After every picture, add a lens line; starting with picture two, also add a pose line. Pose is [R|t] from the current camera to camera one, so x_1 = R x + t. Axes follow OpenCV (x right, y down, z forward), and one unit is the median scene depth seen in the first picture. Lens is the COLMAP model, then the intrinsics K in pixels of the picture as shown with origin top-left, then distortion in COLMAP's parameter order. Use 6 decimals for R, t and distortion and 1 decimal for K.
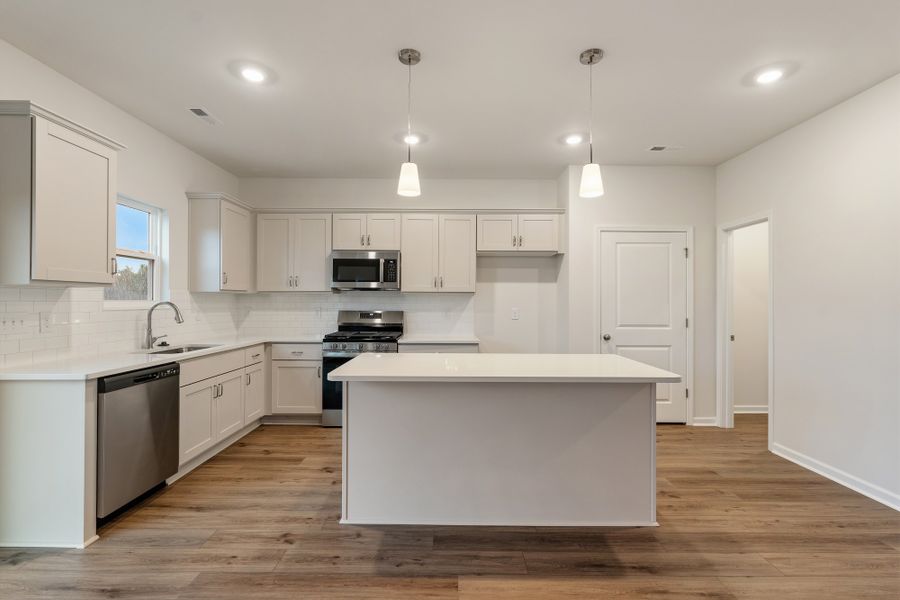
lens RADIAL K [[401.6, 0, 447.5], [0, 401.6, 300.3], [0, 0, 1]] dist [0.001662, 0.000336]
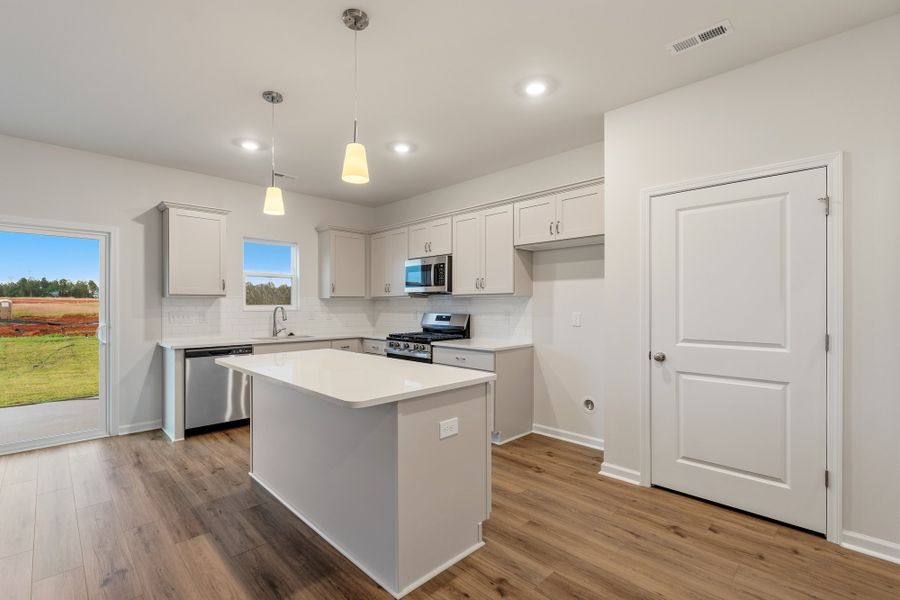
lens RADIAL K [[401.6, 0, 449.3], [0, 401.6, 308.5], [0, 0, 1]] dist [0.001662, 0.000336]
pose [[0.710078, 0.000791, -0.704123, 0.617763], [0.007109, 0.999940, 0.008292, 0.004802], [0.704087, -0.010894, 0.710030, 0.294702]]
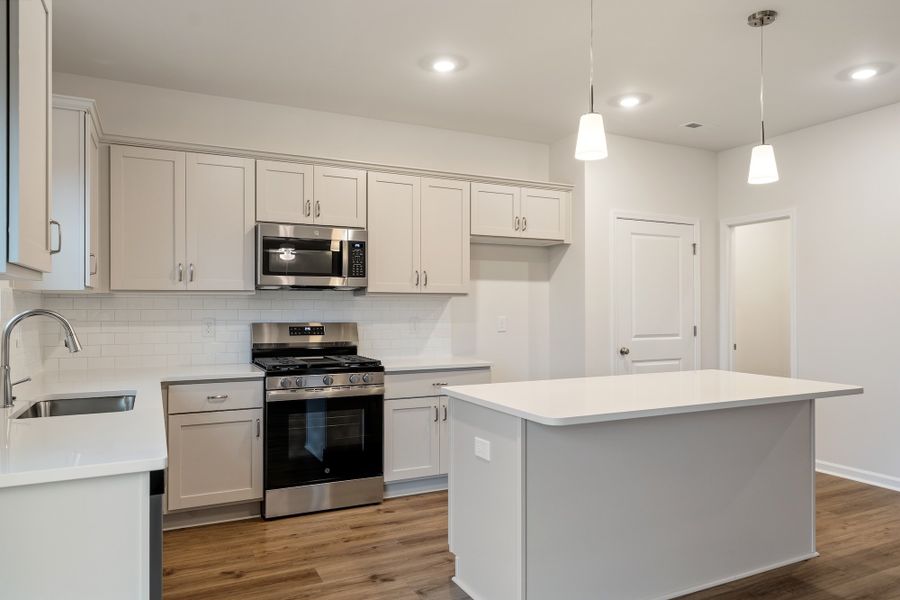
lens RADIAL K [[599.4, 0, 445.2], [0, 599.4, 304.5], [0, 0, 1]] dist [-0.000304, -0.001372]
pose [[0.896882, -0.001956, 0.442266, -0.451310], [0.000218, 0.999992, 0.003979, -0.005744], [-0.442270, -0.003473, 0.896875, 0.088578]]
